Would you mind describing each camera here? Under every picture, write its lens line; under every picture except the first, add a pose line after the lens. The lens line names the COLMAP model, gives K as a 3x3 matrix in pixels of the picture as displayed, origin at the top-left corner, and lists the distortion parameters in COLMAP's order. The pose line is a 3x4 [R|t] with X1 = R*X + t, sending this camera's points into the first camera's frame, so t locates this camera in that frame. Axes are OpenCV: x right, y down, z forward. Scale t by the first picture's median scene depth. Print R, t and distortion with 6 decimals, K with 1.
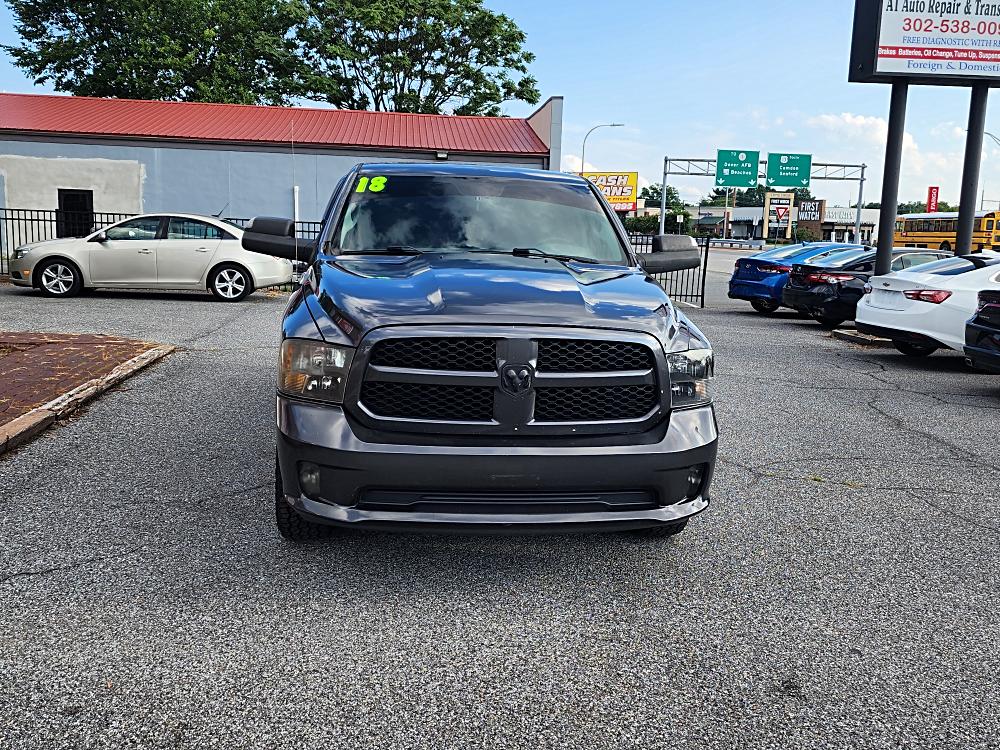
lens RADIAL K [[995.4, 0, 504.7], [0, 995.4, 372.3], [0, 0, 1]] dist [0.048373, 0.000000]
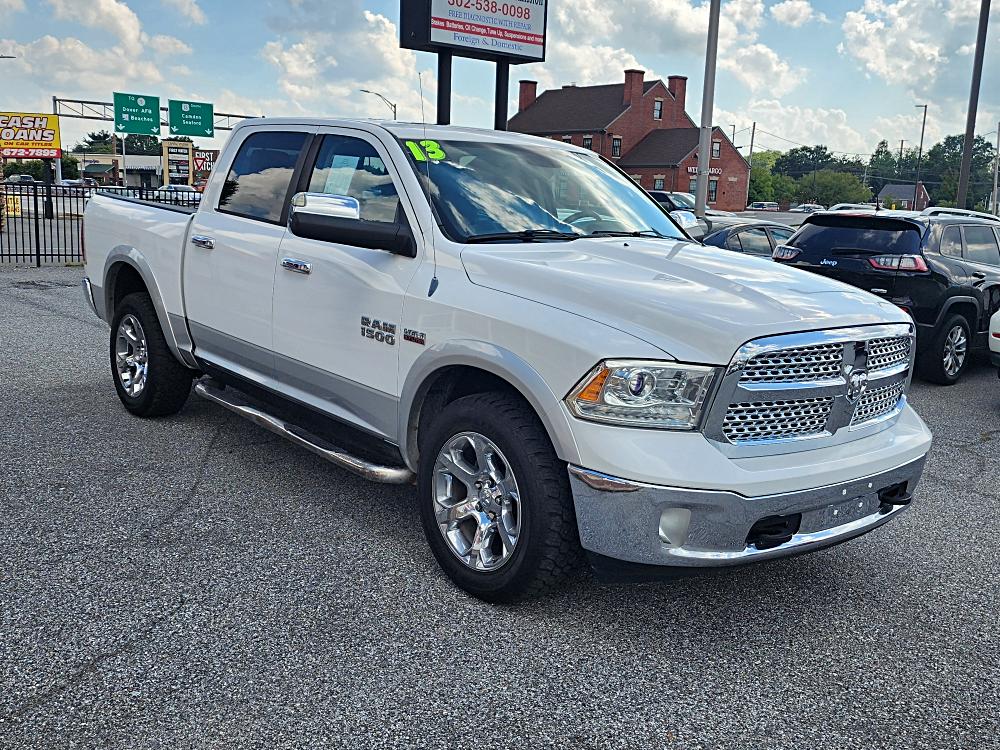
lens RADIAL K [[995.4, 0, 496.7], [0, 995.4, 390.5], [0, 0, 1]] dist [0.048373, 0.000000]
pose [[0.833288, -0.110419, 0.541700, -0.183253], [0.074291, 0.993329, 0.088198, -0.015924], [-0.547825, -0.033251, 0.835932, 0.052168]]
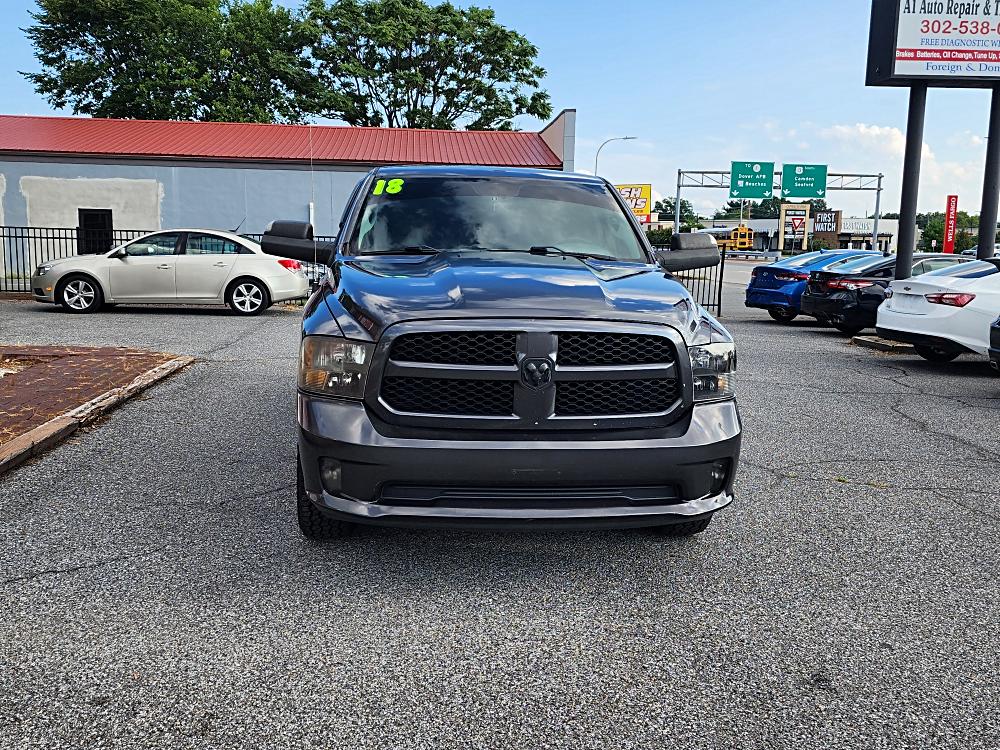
lens RADIAL K [[995.4, 0, 491.2], [0, 995.4, 379.8], [0, 0, 1]] dist [0.048373, 0.000000]
pose [[0.999538, -0.010827, -0.028416, -0.001495], [0.010569, 0.999902, -0.009204, 0.006047], [0.028513, 0.008899, 0.999554, 0.001196]]
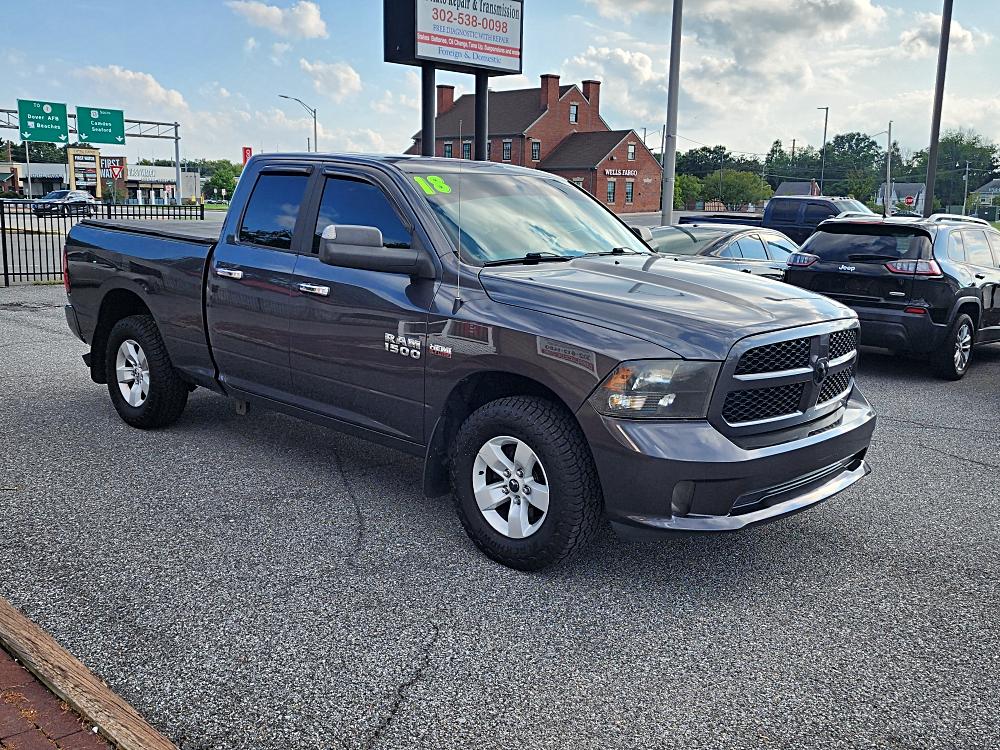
lens RADIAL K [[995.4, 0, 504.7], [0, 995.4, 370.9], [0, 0, 1]] dist [0.048373, 0.000000]
pose [[0.775585, -0.125433, 0.618656, -0.256439], [0.100163, 0.992096, 0.075578, -0.030487], [-0.623246, 0.003349, 0.782019, 0.091391]]
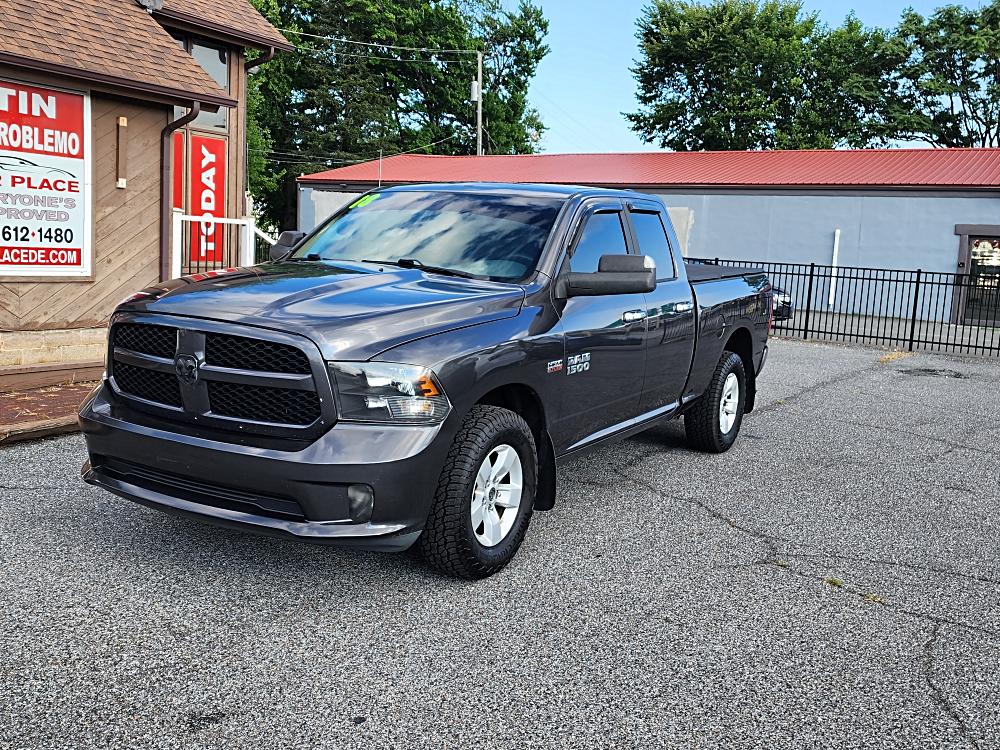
lens RADIAL K [[995.4, 0, 495.6], [0, 995.4, 375.2], [0, 0, 1]] dist [0.048373, 0.000000]
pose [[0.780254, 0.091601, -0.618718, 0.246160], [-0.121521, 0.992569, -0.006299, -0.005185], [0.613544, 0.080102, 0.785588, 0.100648]]
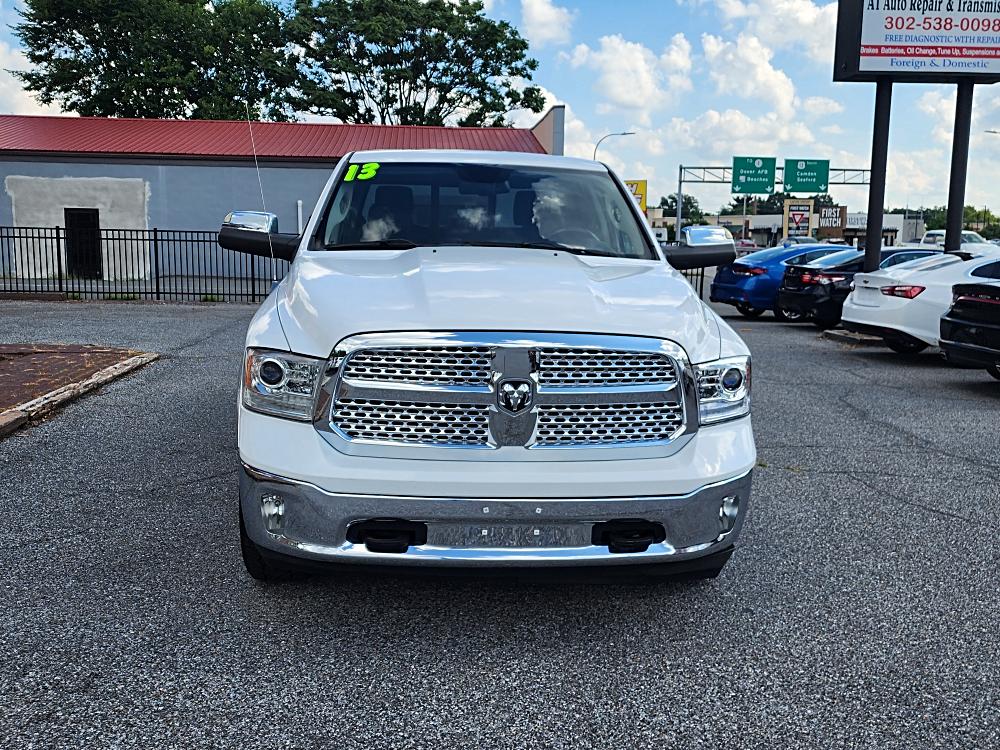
lens RADIAL K [[995.4, 0, 510.9], [0, 995.4, 406.3], [0, 0, 1]] dist [0.048373, 0.000000]
pose [[0.999672, -0.018308, -0.017928, 0.032252], [0.018656, 0.999637, 0.019425, 0.009599], [0.017566, -0.019753, 0.999651, -0.016049]]
